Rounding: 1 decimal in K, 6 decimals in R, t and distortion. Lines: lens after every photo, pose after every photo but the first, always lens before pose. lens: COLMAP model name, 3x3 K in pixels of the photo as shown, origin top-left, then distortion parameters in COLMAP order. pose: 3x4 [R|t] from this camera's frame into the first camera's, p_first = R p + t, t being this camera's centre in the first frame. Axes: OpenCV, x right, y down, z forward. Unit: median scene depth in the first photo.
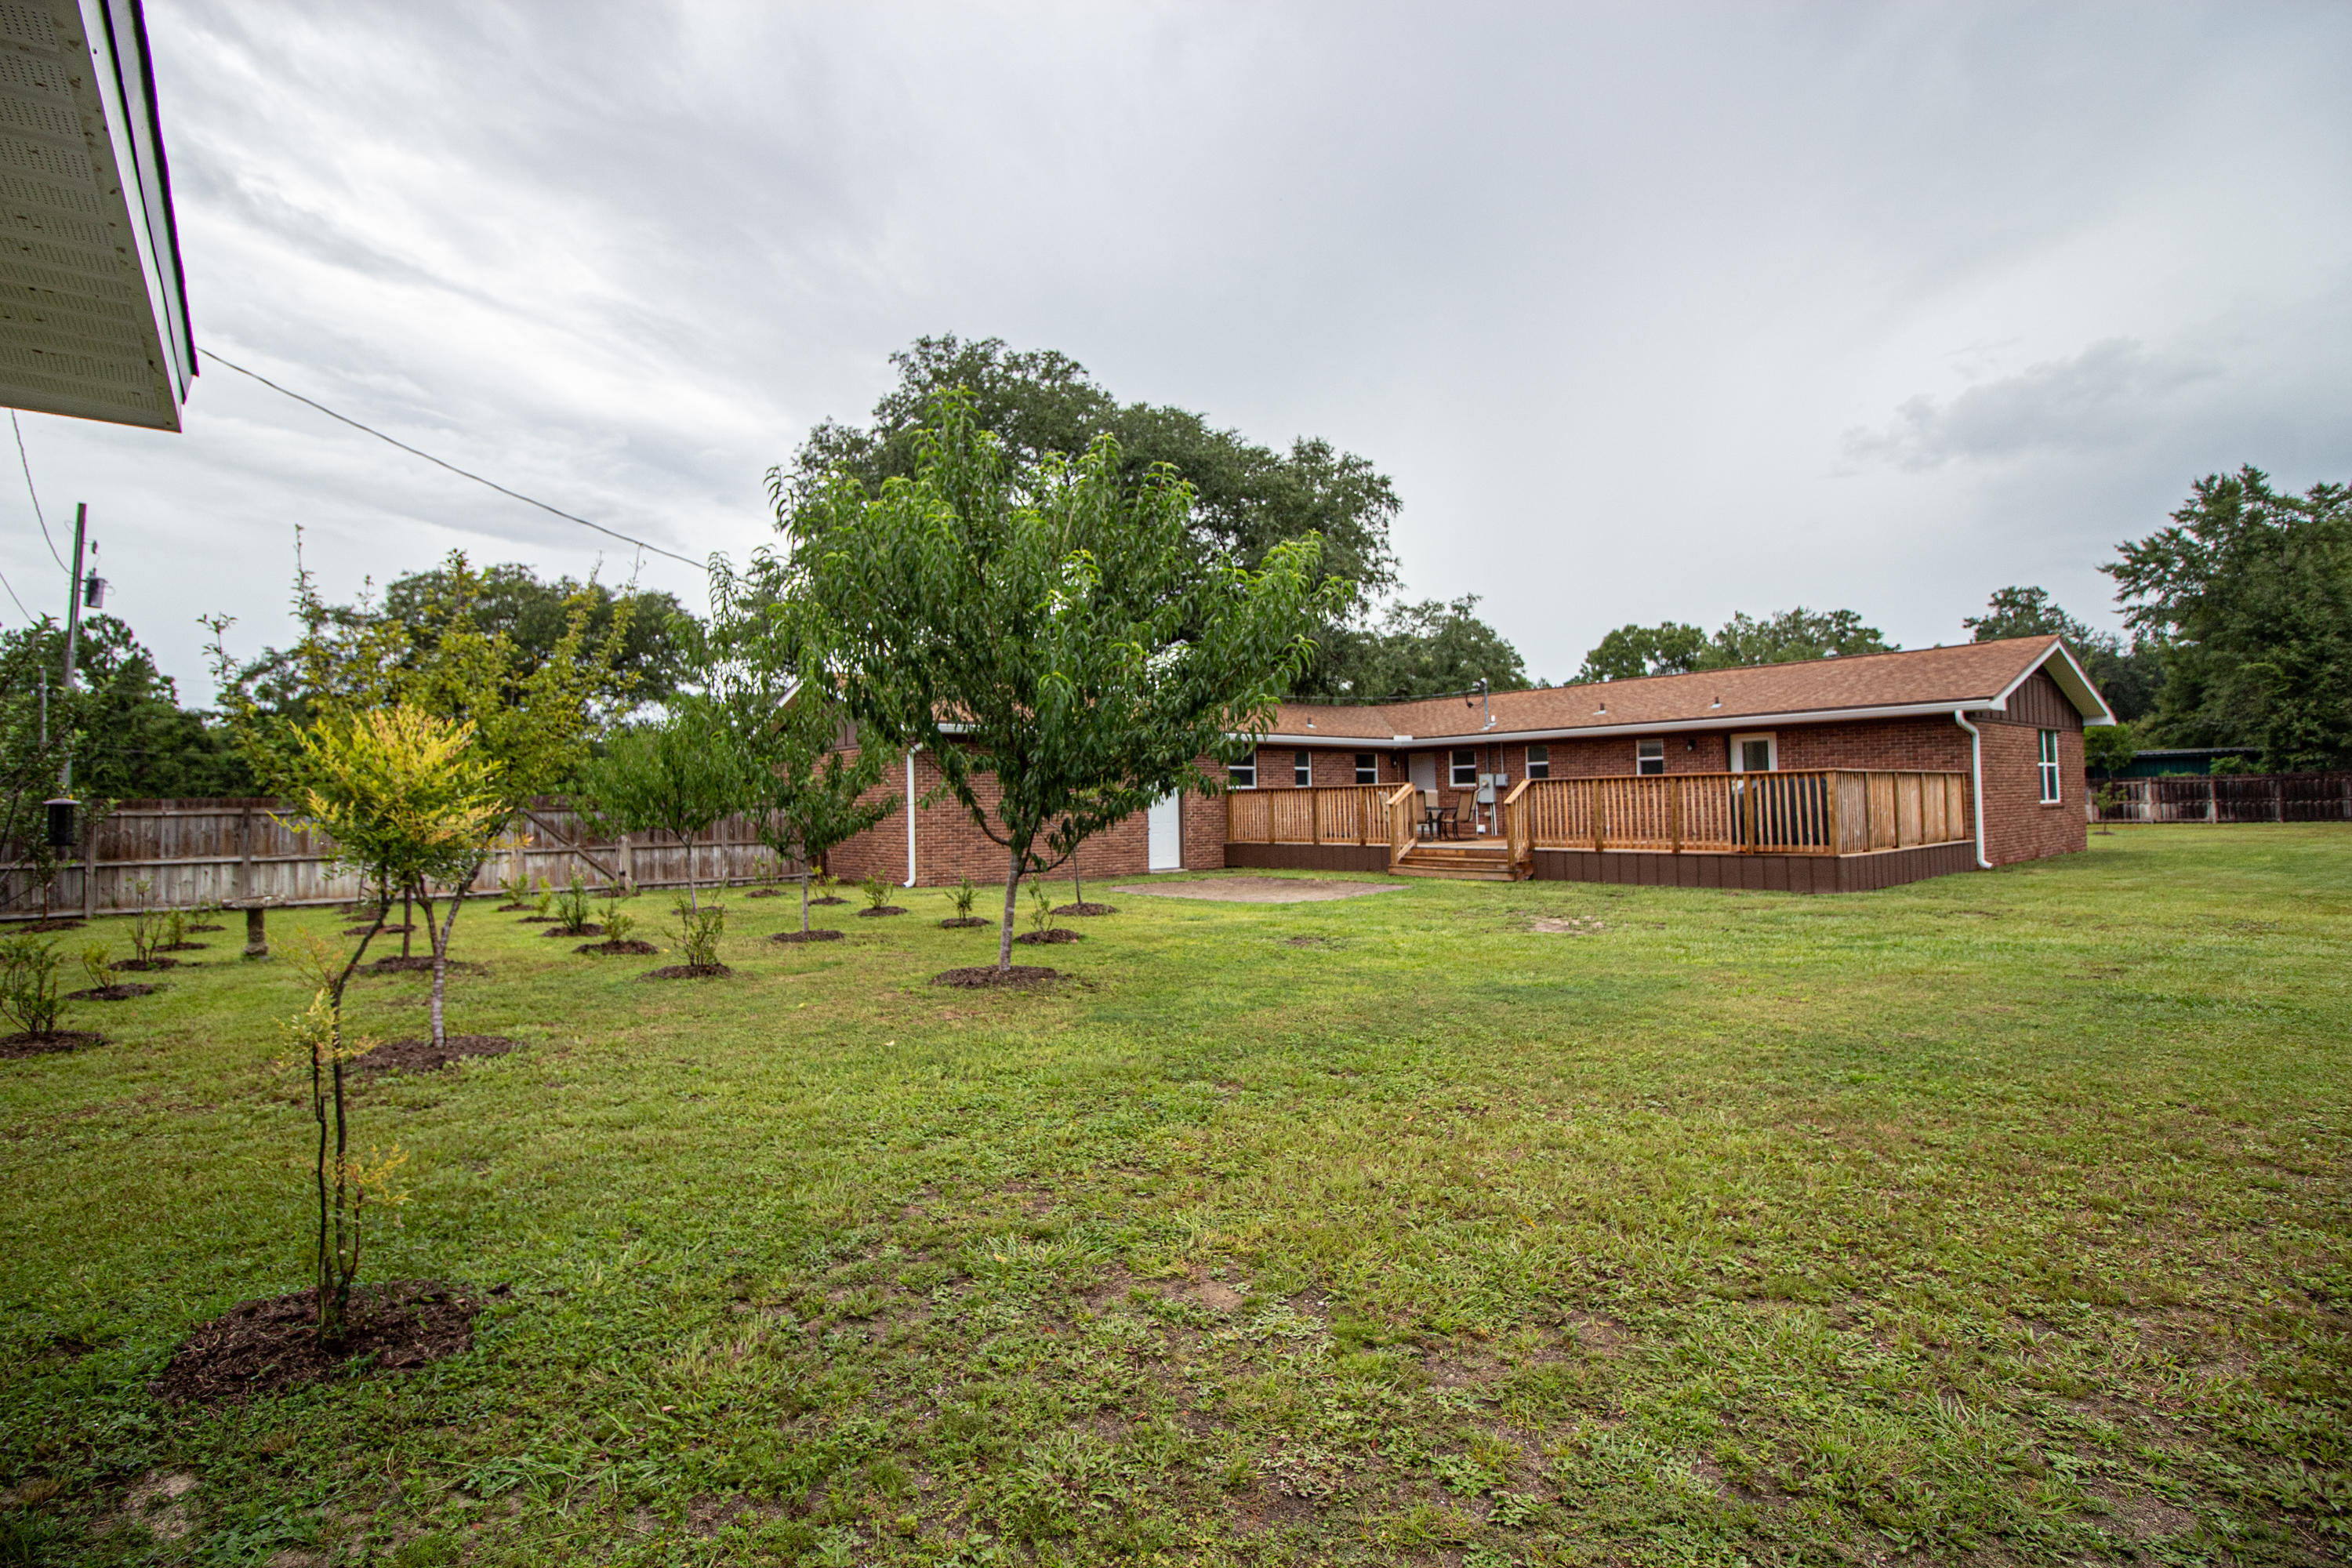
lens RADIAL K [[1089.9, 0, 1163.7], [0, 1089.9, 756.9], [0, 0, 1]] dist [-0.002797, -0.010357]
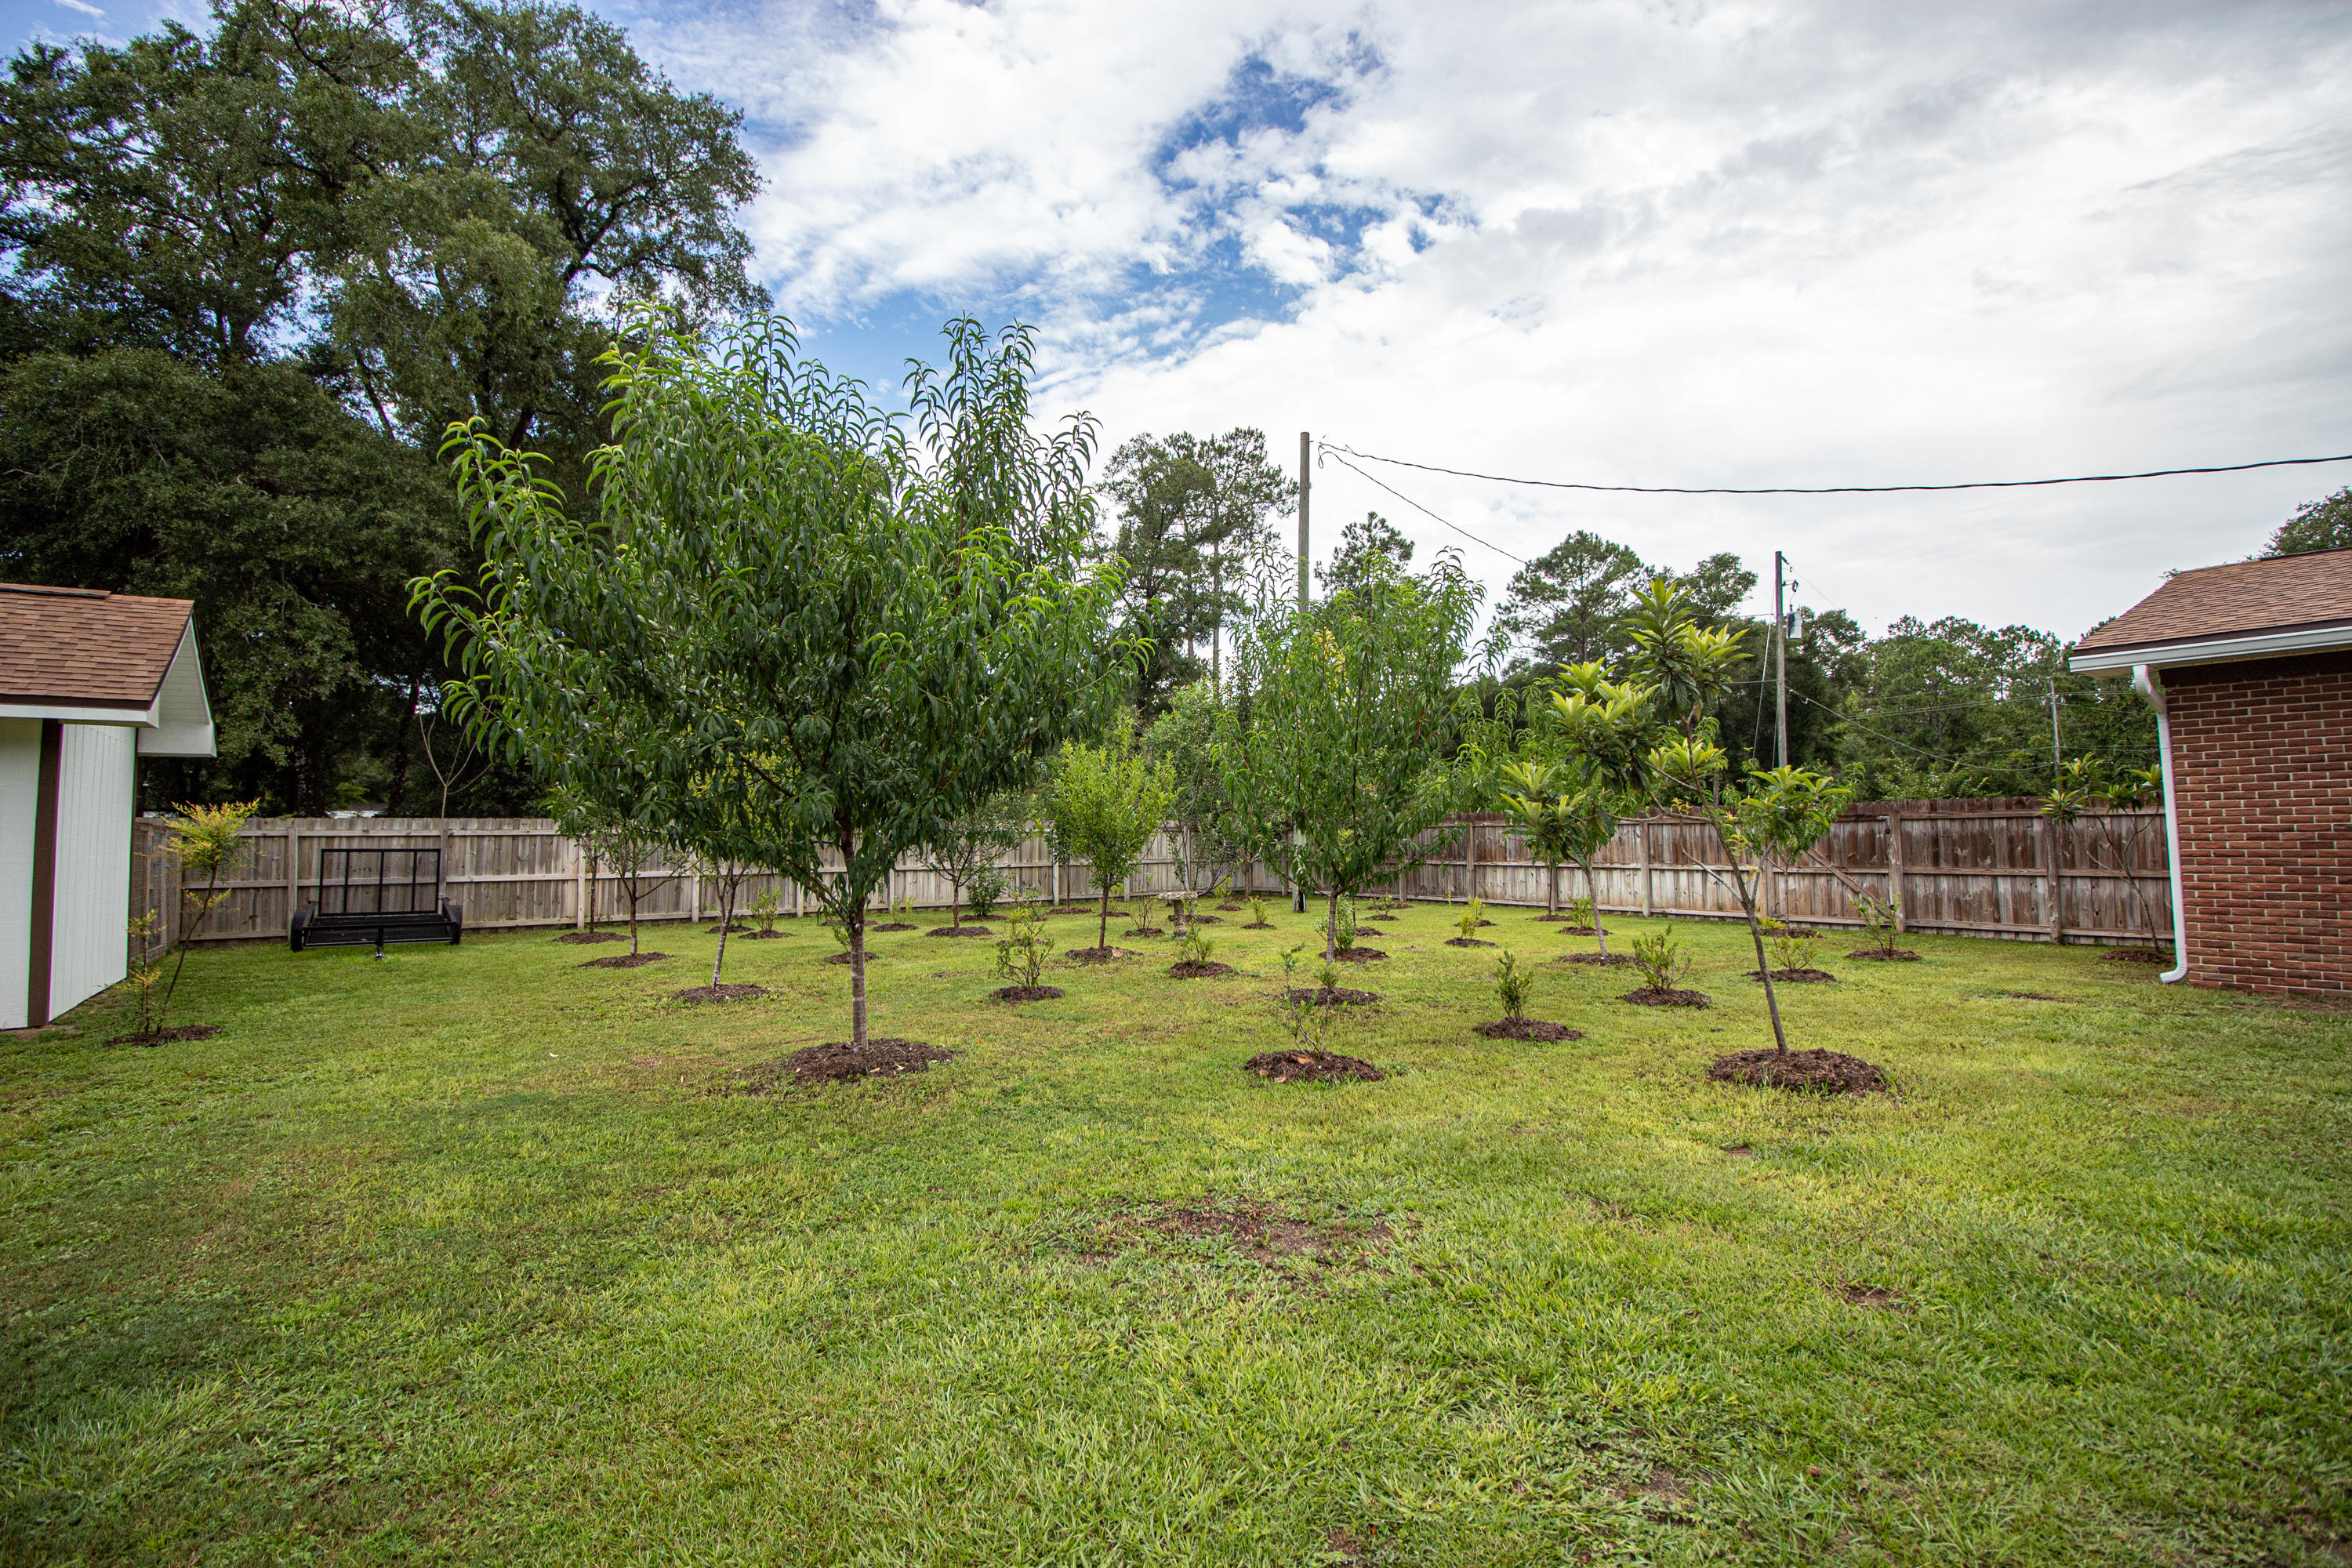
lens RADIAL K [[1091.3, 0, 1174.0], [0, 1091.3, 762.6], [0, 0, 1]] dist [0.001992, -0.011828]
pose [[-0.037761, -0.047529, -0.998156, 0.136978], [0.055787, 0.997210, -0.049595, 0.009741], [0.997728, -0.057557, -0.035005, 0.281394]]
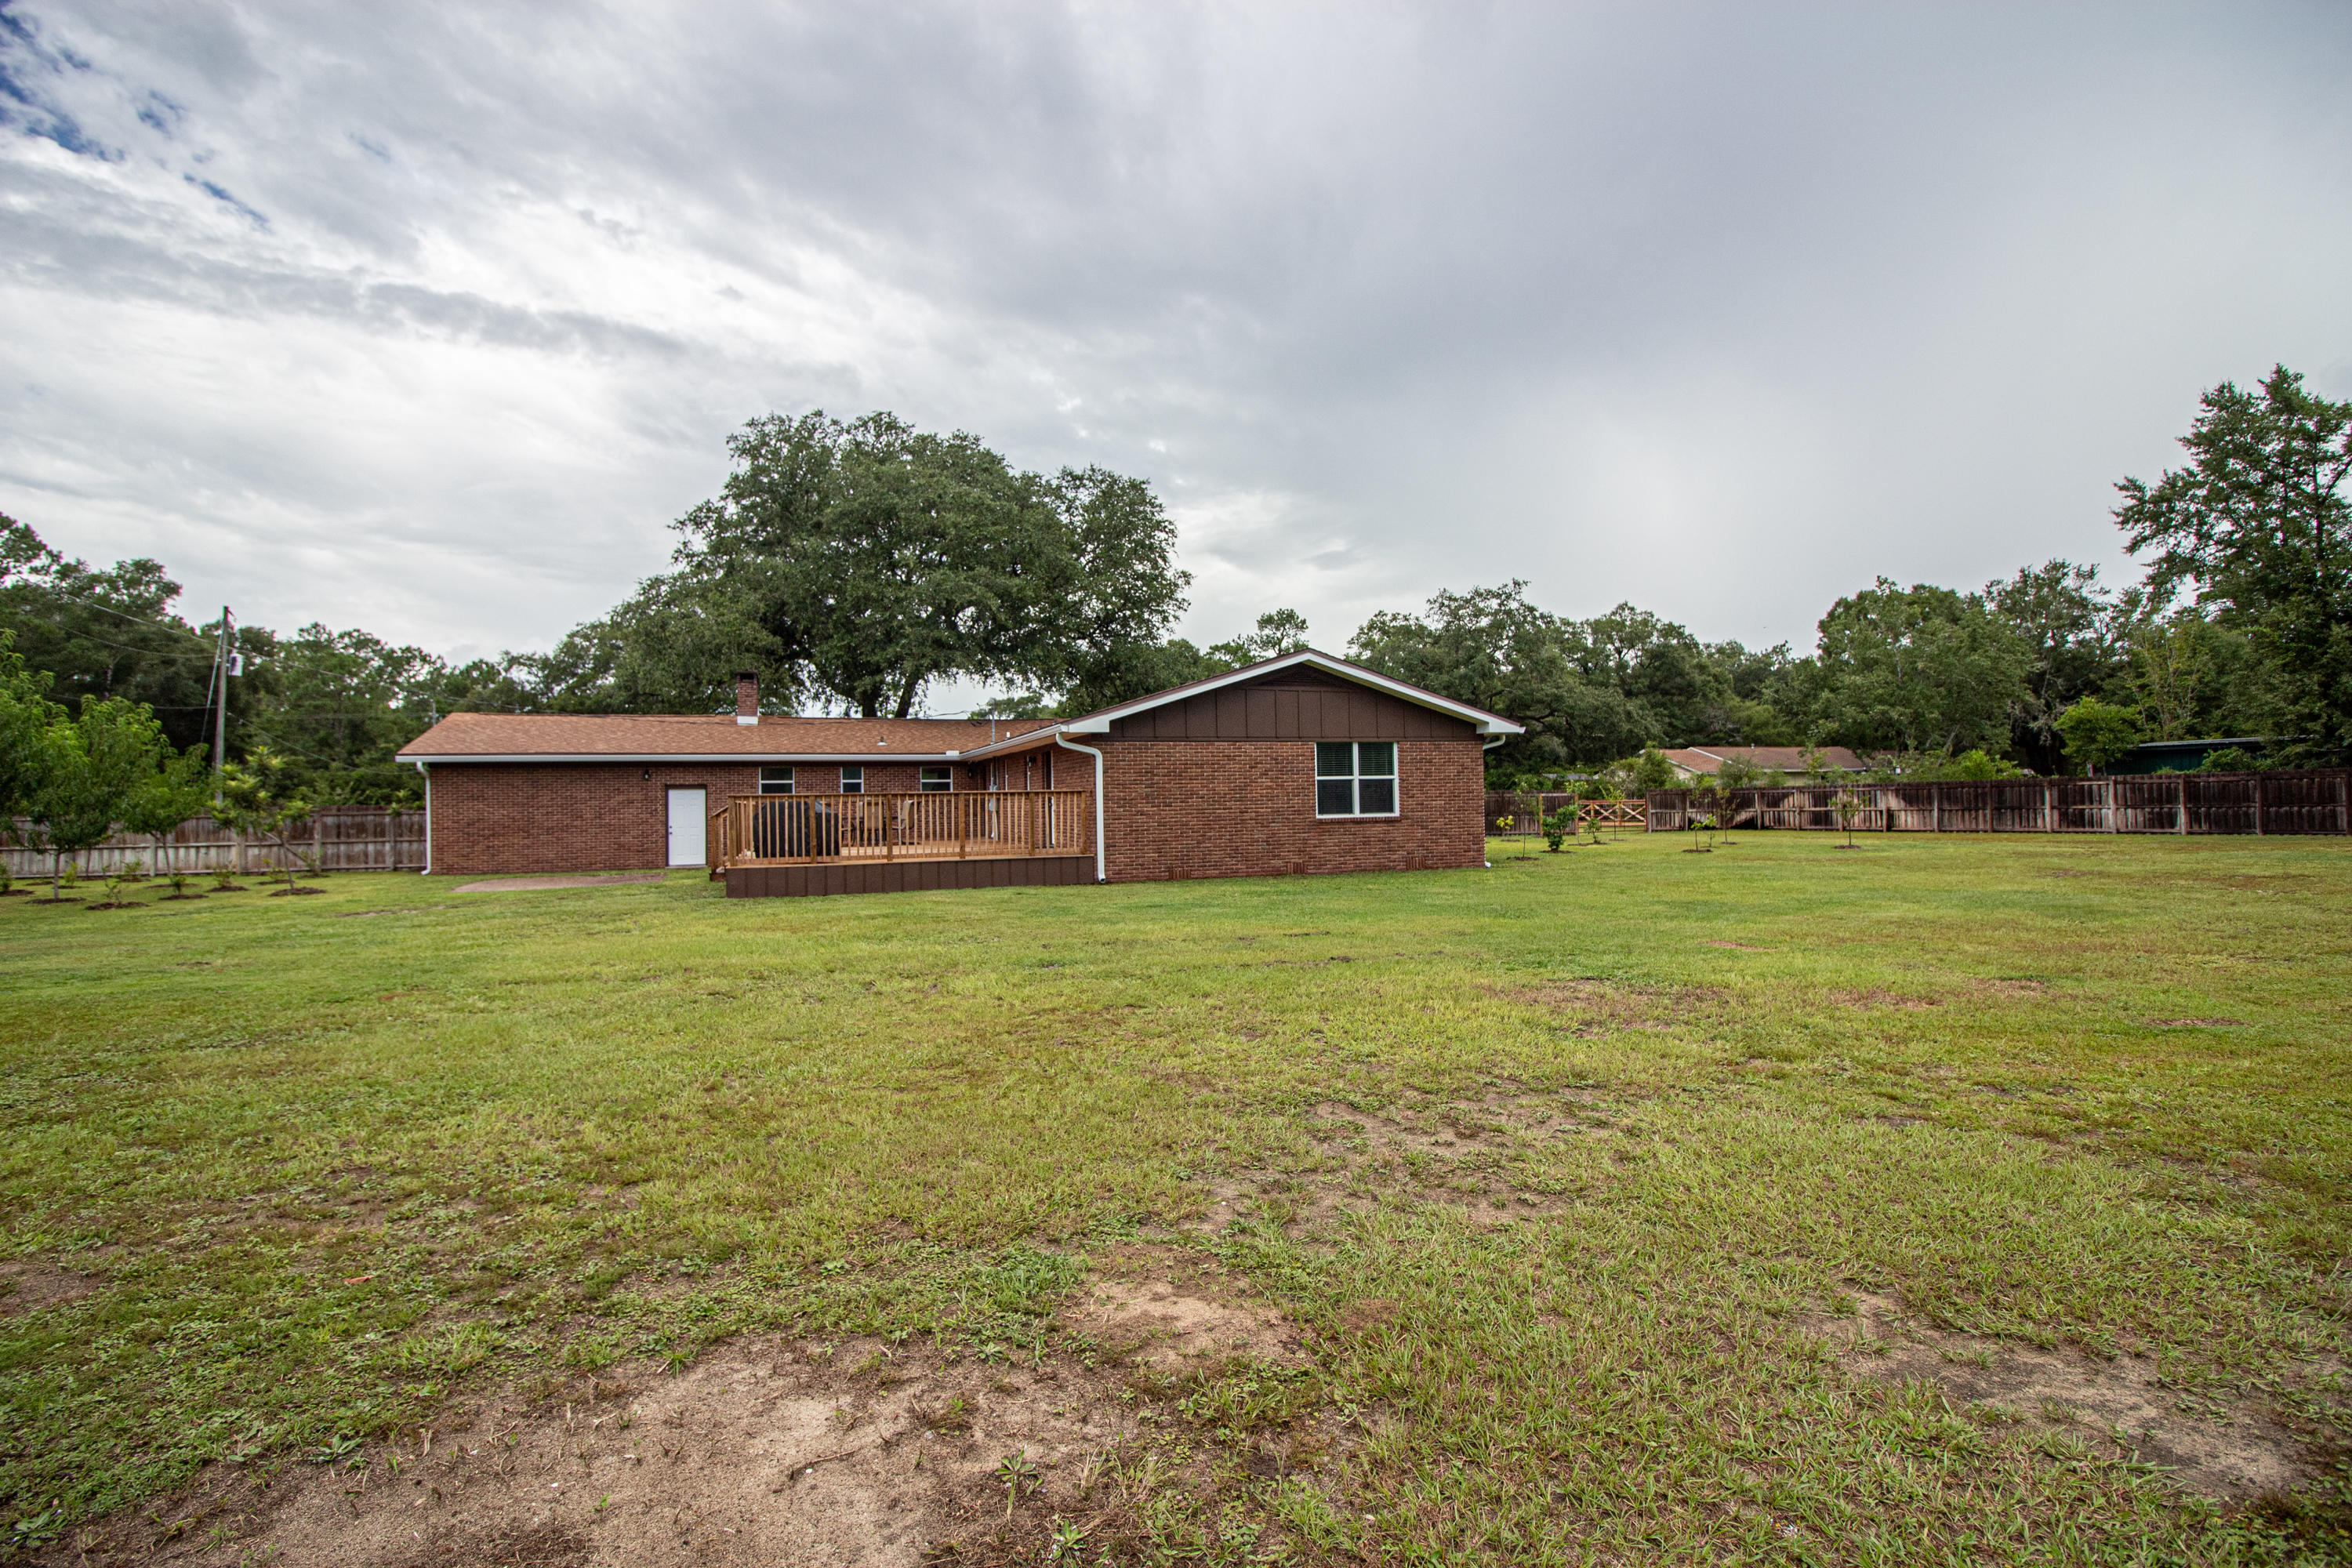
lens RADIAL K [[1087.8, 0, 1164.1], [0, 1087.8, 774.0], [0, 0, 1]] dist [0.003459, -0.016728]
pose [[0.941636, -0.007316, -0.336555, 0.546063], [0.015525, 0.999644, 0.021707, -0.011239], [0.336276, -0.025665, 0.941414, 0.012435]]
